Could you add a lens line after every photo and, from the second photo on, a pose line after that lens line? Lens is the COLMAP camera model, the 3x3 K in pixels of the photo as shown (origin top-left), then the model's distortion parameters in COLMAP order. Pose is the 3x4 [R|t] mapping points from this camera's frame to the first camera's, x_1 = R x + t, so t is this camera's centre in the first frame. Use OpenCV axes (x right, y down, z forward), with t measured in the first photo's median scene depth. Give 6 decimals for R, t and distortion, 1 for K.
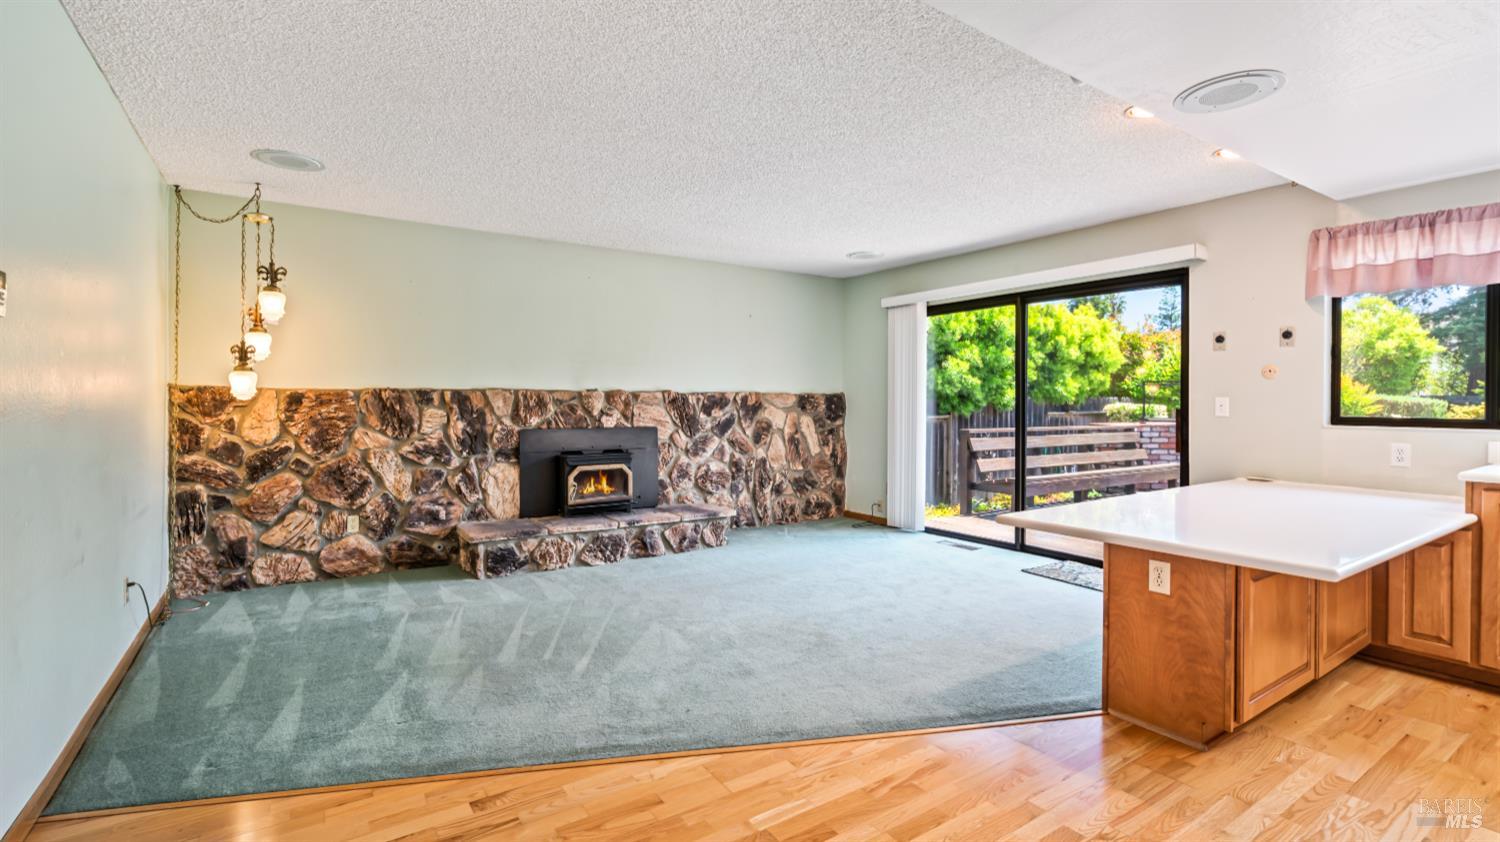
lens RADIAL K [[672.3, 0, 746.3], [0, 672.3, 406.7], [0, 0, 1]] dist [-0.003417, 0.002420]
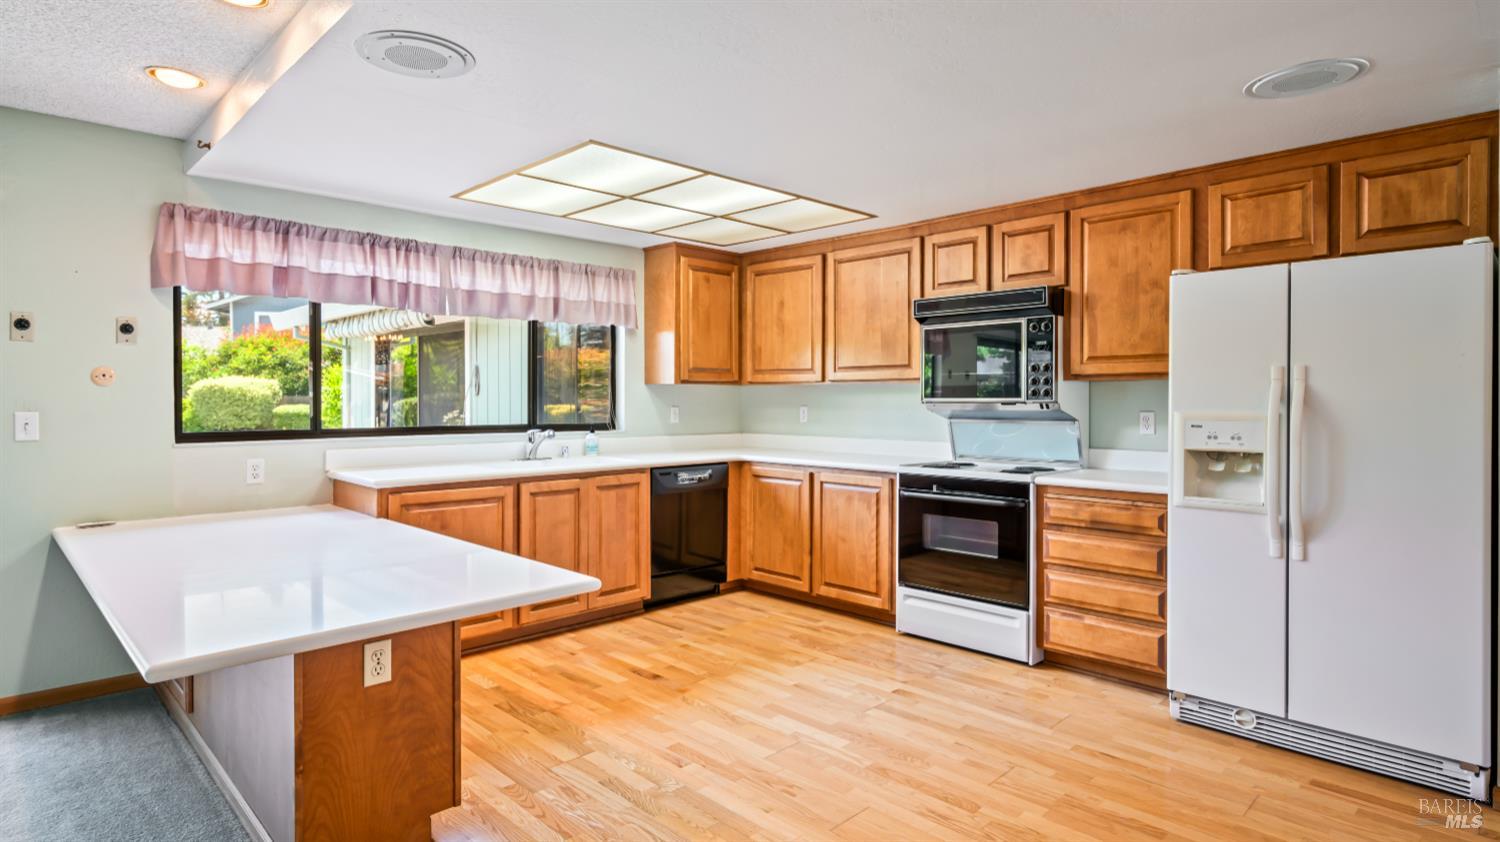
lens RADIAL K [[791.4, 0, 739.3], [0, 791.4, 401.3], [0, 0, 1]] dist [0.014177, 0.003697]
pose [[-0.175315, -0.012503, 0.984433, -0.238640], [0.009198, 0.999855, 0.014337, -0.035599], [-0.984469, 0.011568, -0.175175, 0.542029]]
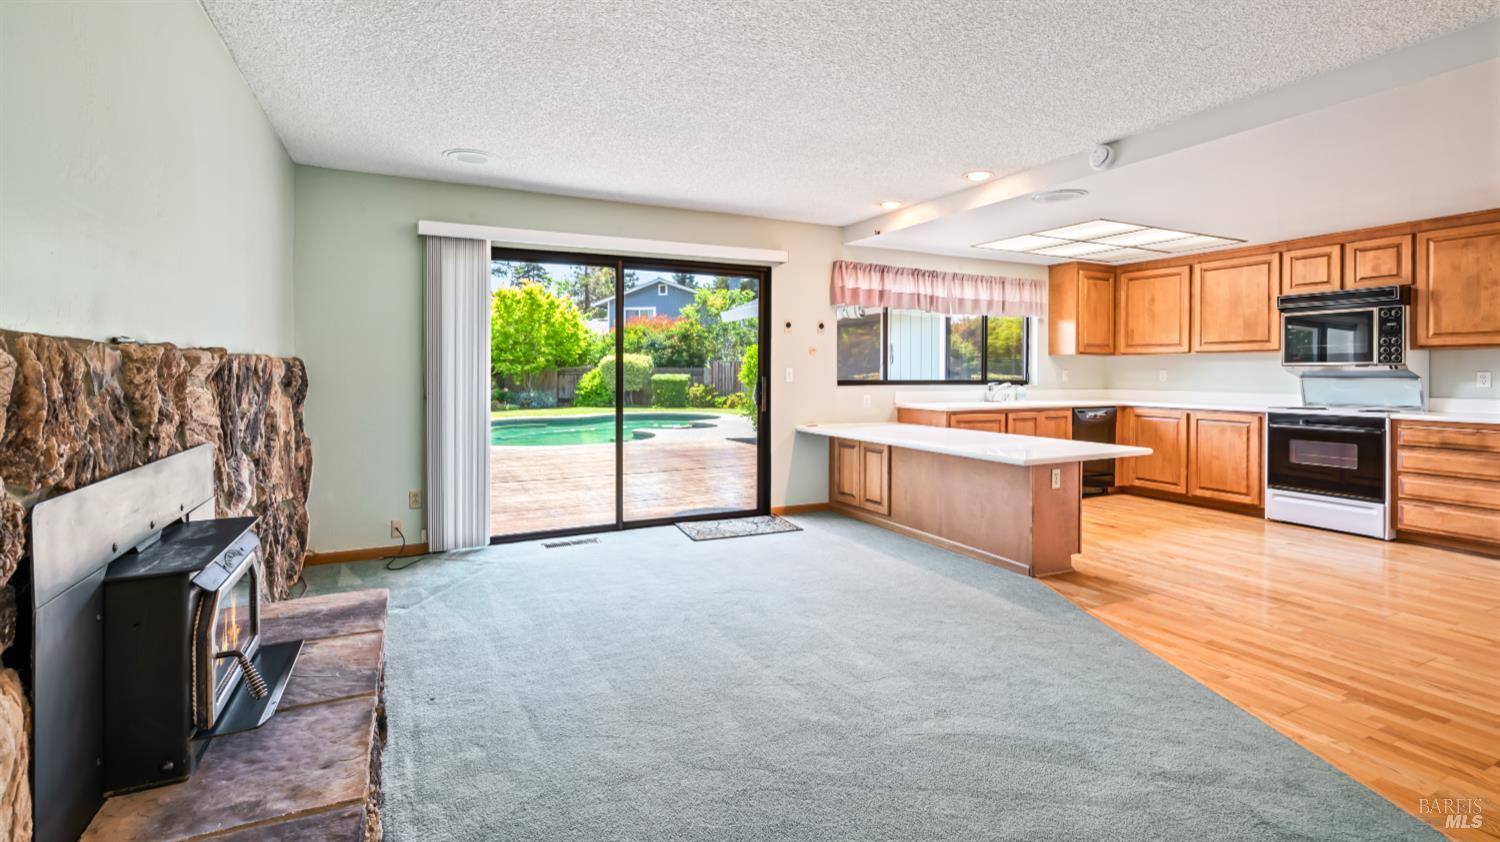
lens RADIAL K [[672.3, 0, 747.5], [0, 672.3, 371.6], [0, 0, 1]] dist [-0.003417, 0.002420]
pose [[0.131337, -0.008112, 0.991305, -0.801058], [0.007927, 0.999943, 0.007132, -0.019439], [-0.991306, 0.006922, 0.131394, 1.101898]]
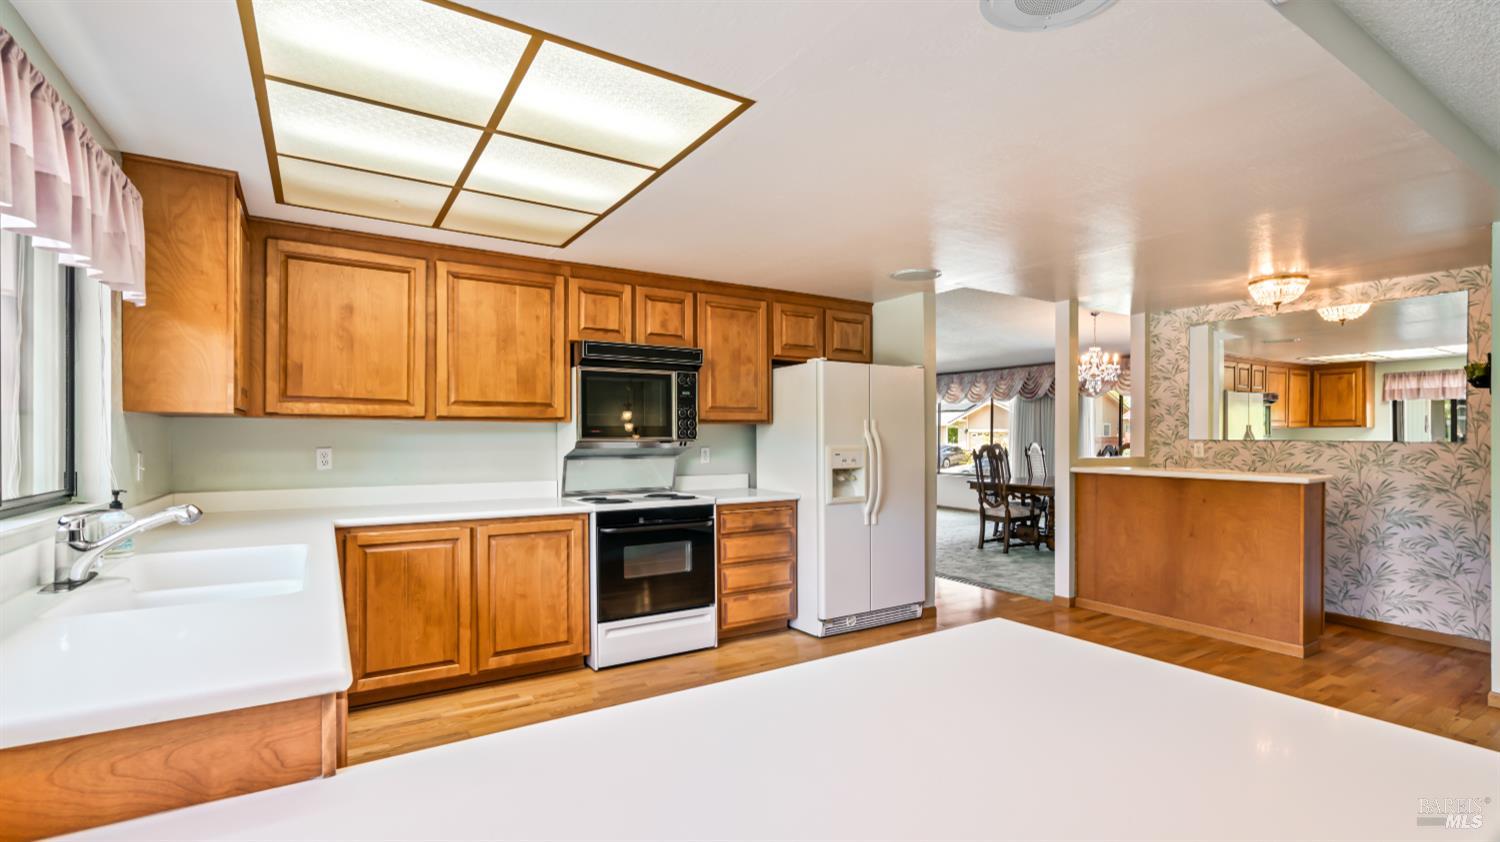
lens RADIAL K [[672.3, 0, 750.8], [0, 672.3, 443.6], [0, 0, 1]] dist [-0.003417, 0.002420]
pose [[-0.999105, -0.009471, 0.041215, 0.689009], [-0.008572, 0.999723, 0.021932, -0.036297], [-0.041411, 0.021559, -0.998910, 1.148405]]
